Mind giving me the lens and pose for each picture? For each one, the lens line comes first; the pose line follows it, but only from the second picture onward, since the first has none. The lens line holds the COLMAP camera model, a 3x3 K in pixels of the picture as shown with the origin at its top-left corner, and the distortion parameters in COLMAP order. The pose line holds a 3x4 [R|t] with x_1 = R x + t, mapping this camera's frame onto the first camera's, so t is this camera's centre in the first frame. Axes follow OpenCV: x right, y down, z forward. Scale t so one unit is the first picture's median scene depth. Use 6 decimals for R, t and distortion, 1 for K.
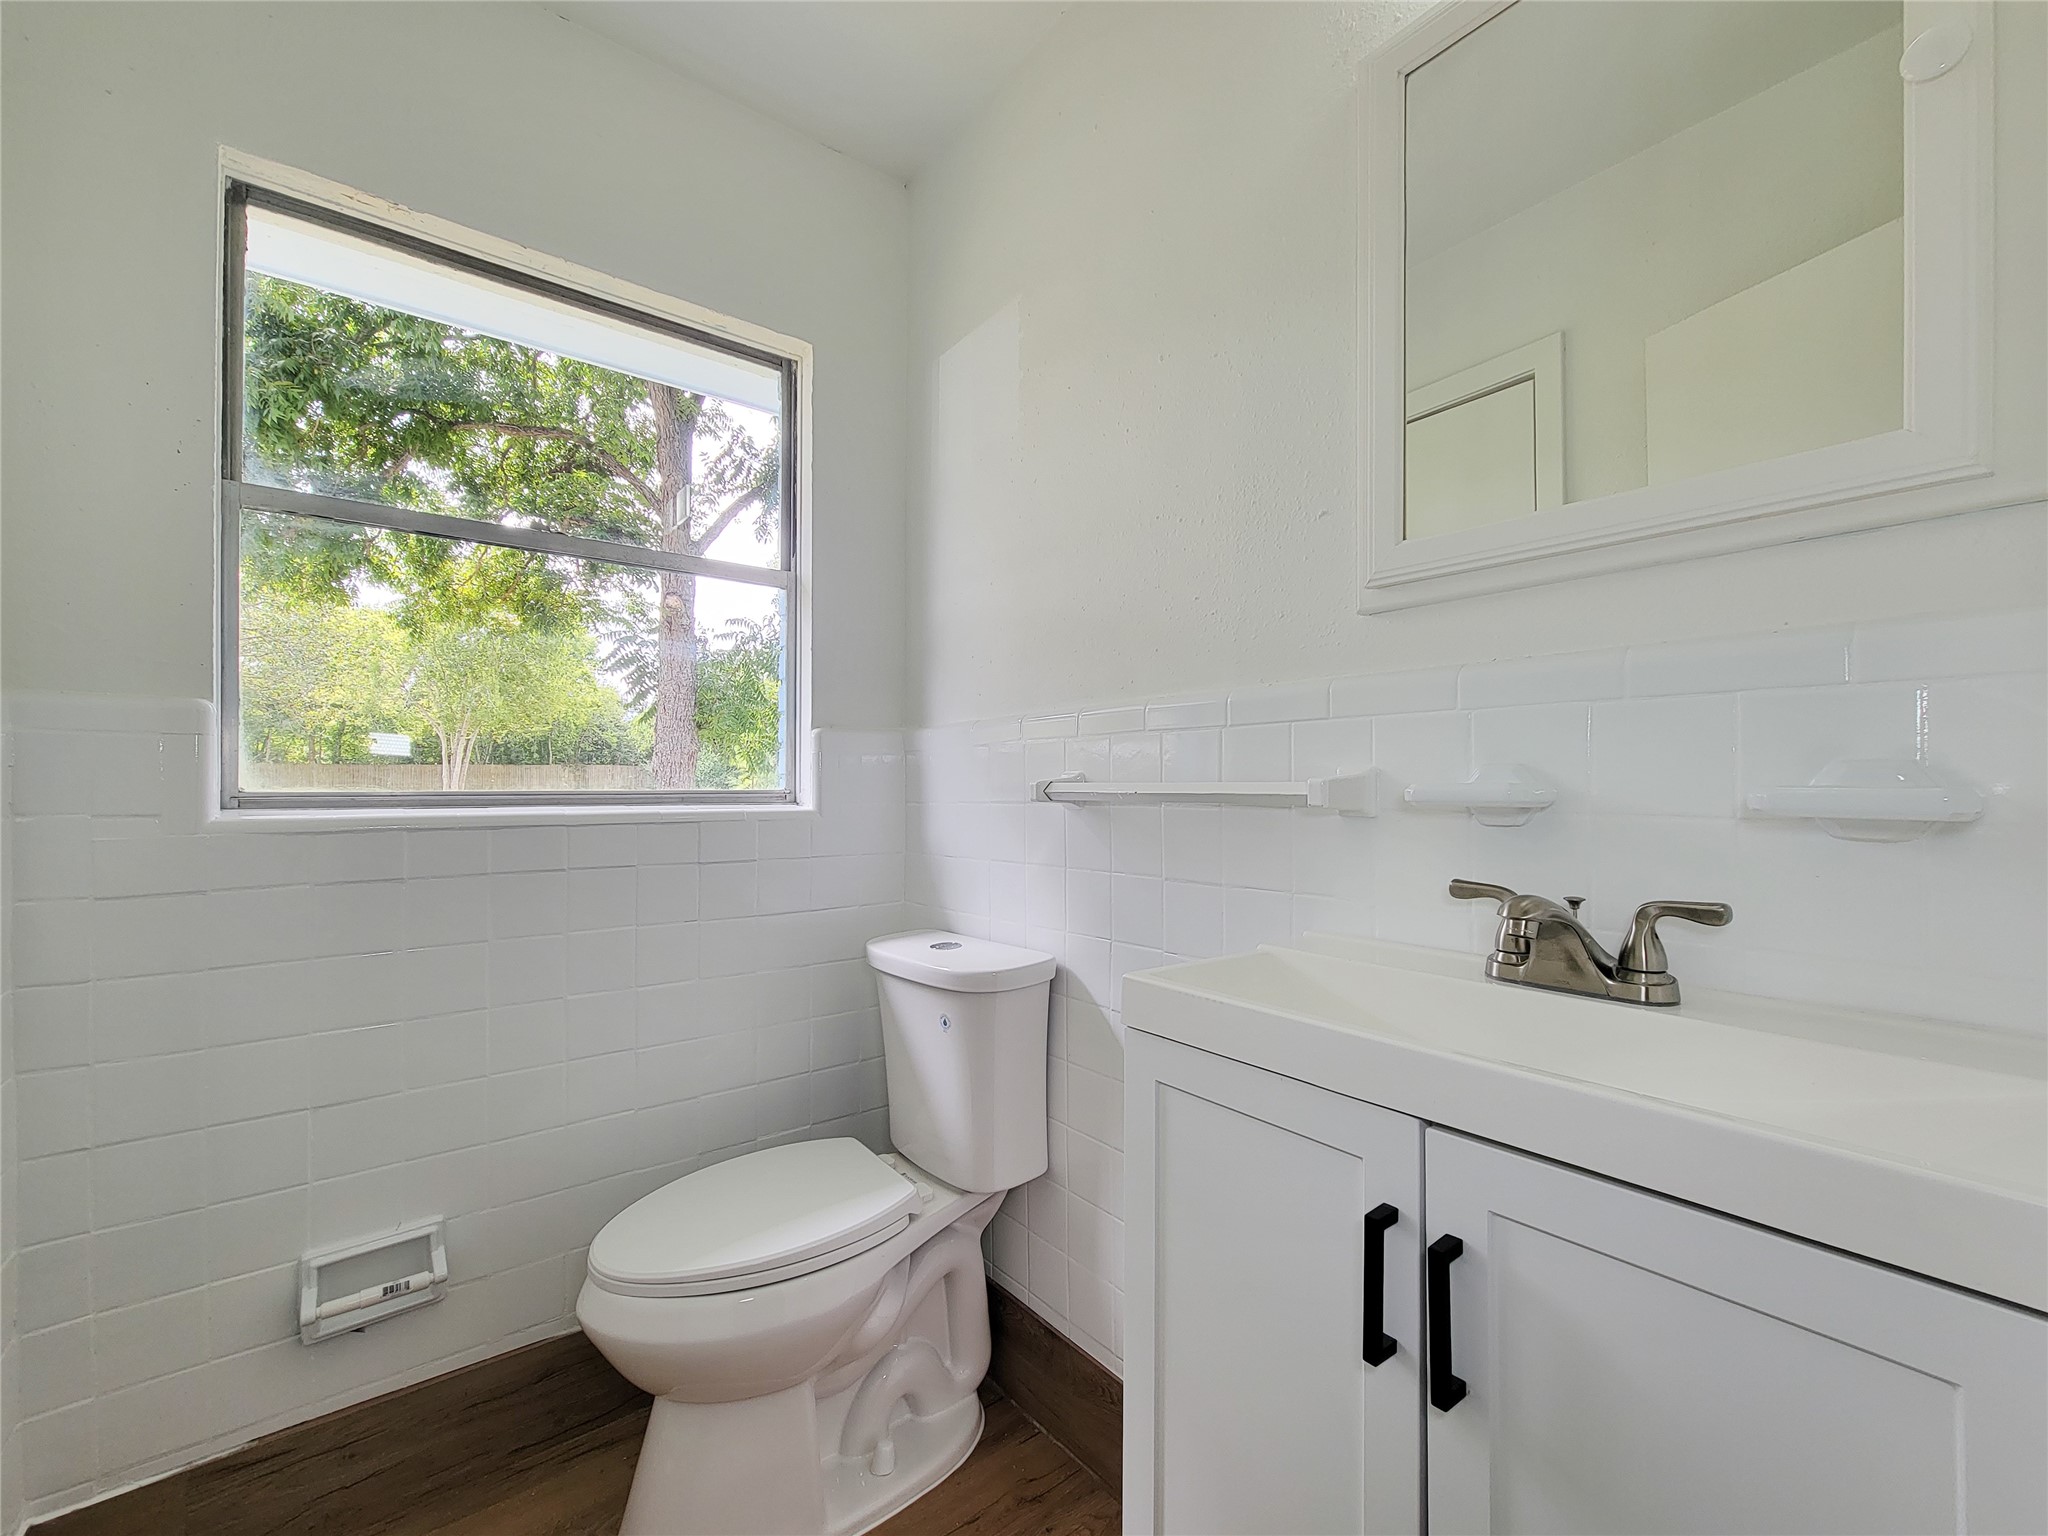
lens RADIAL K [[838.9, 0, 1024.6], [0, 838.9, 778.8], [0, 0, 1]] dist [0.004483, -0.003068]
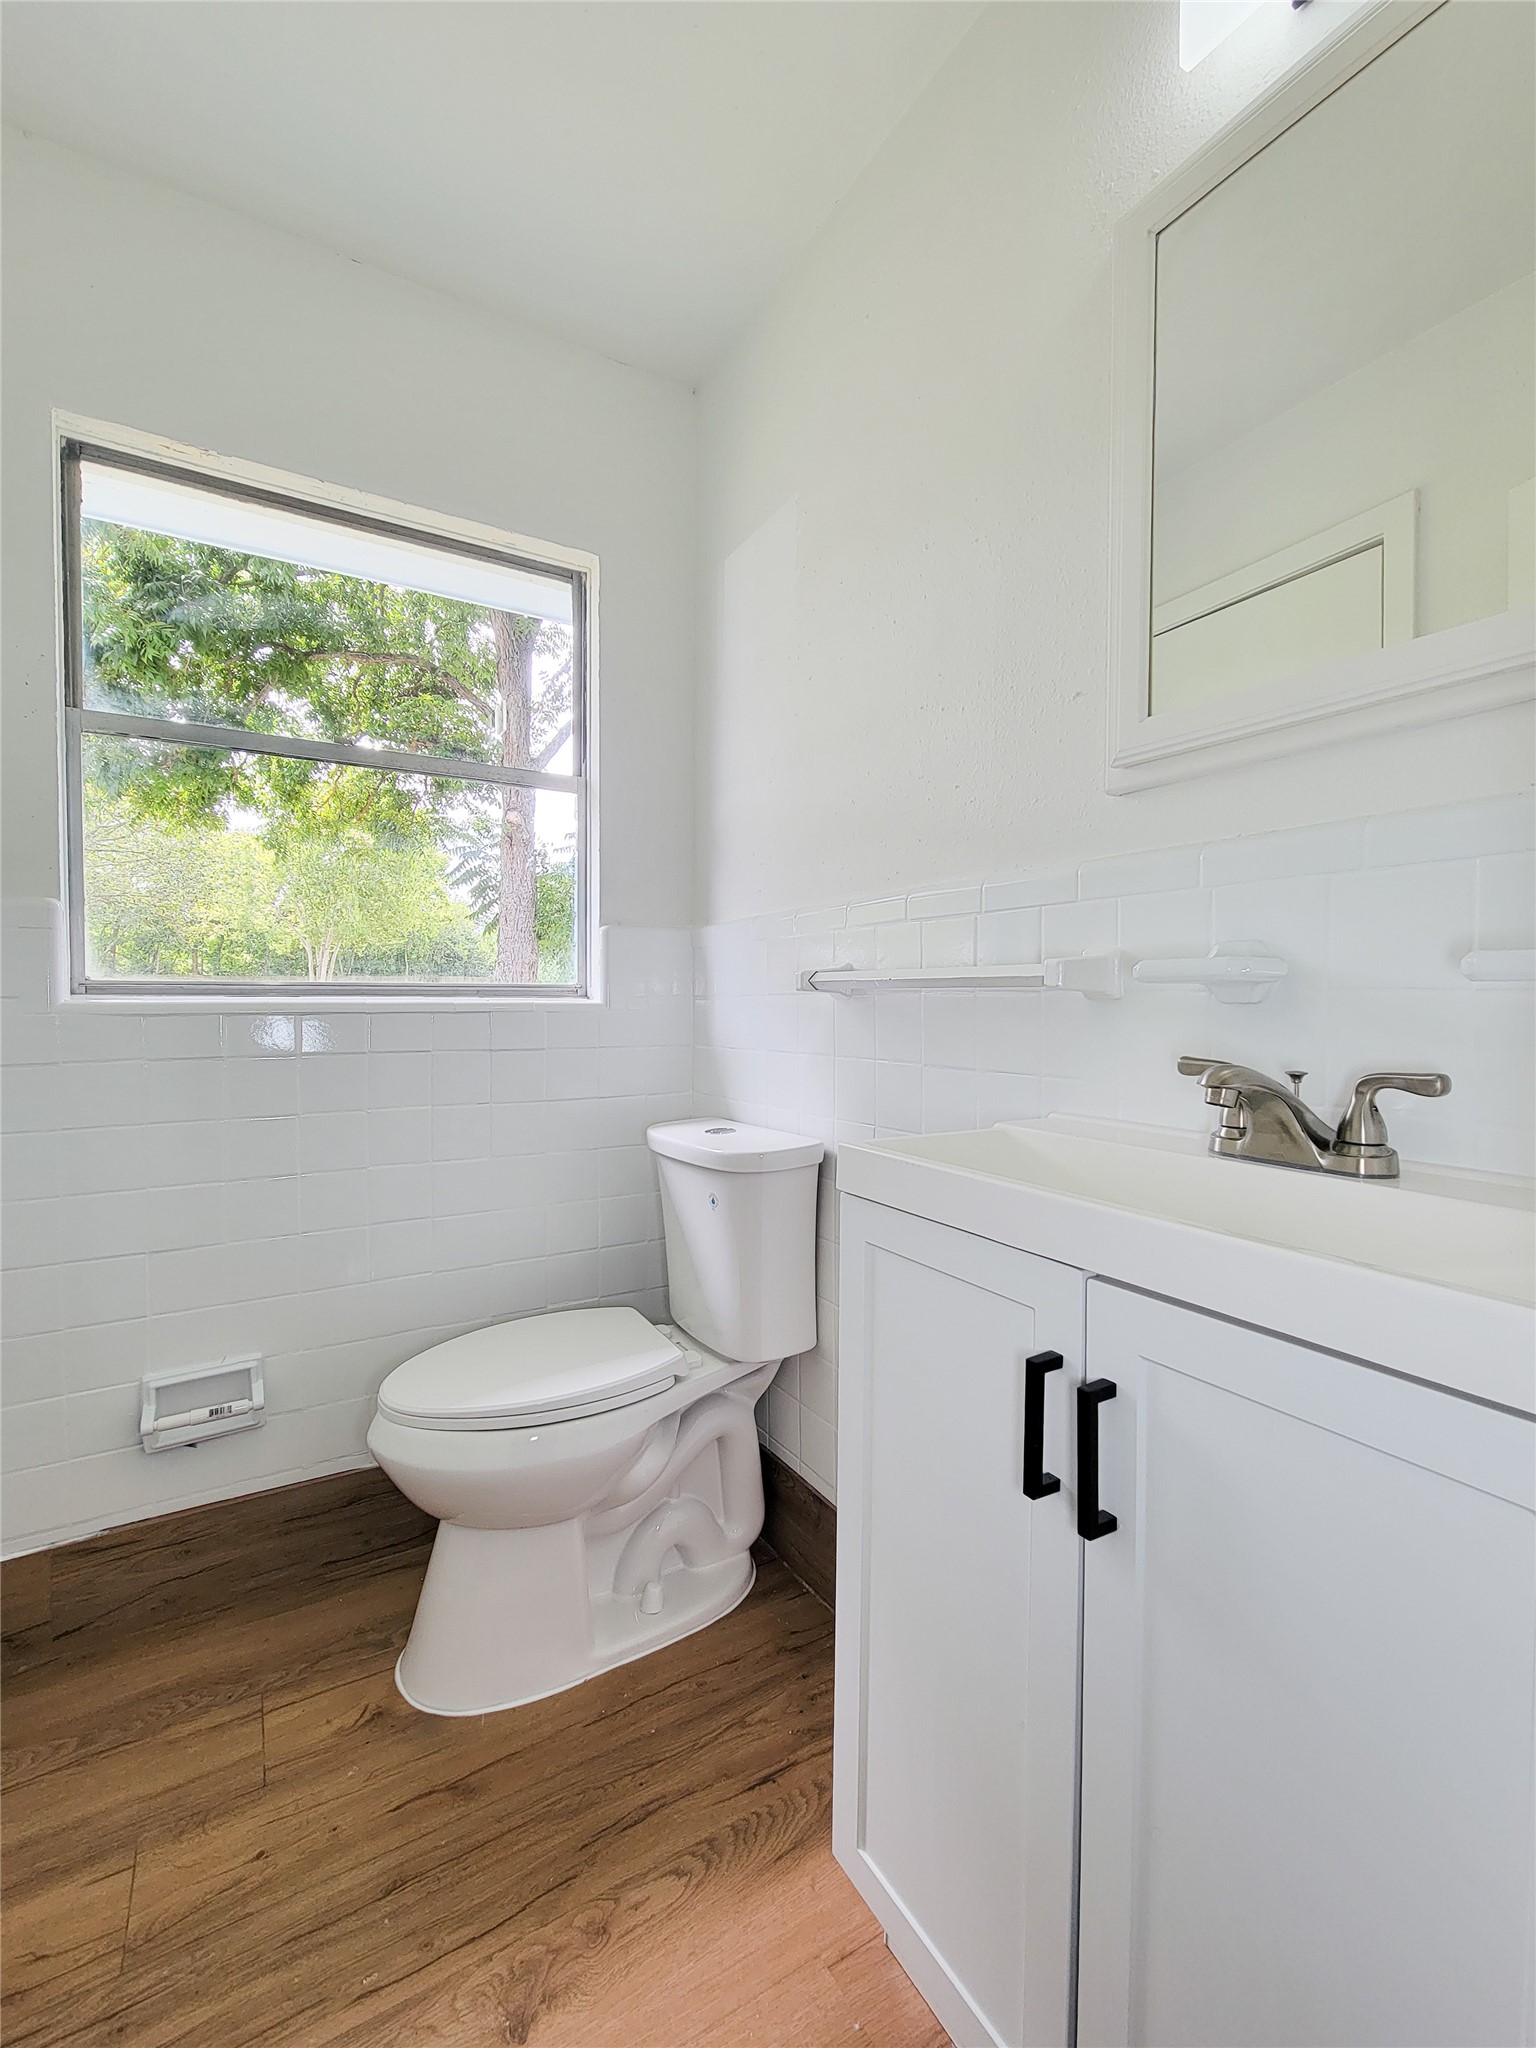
lens RADIAL K [[838.9, 0, 764.8], [0, 838.9, 1010.2], [0, 0, 1]] dist [0.004483, -0.003068]
pose [[0.993482, -0.003142, -0.113950, 0.092527], [0.006171, 0.999636, 0.026246, 0.025230], [0.113826, -0.026778, 0.993140, -0.030329]]
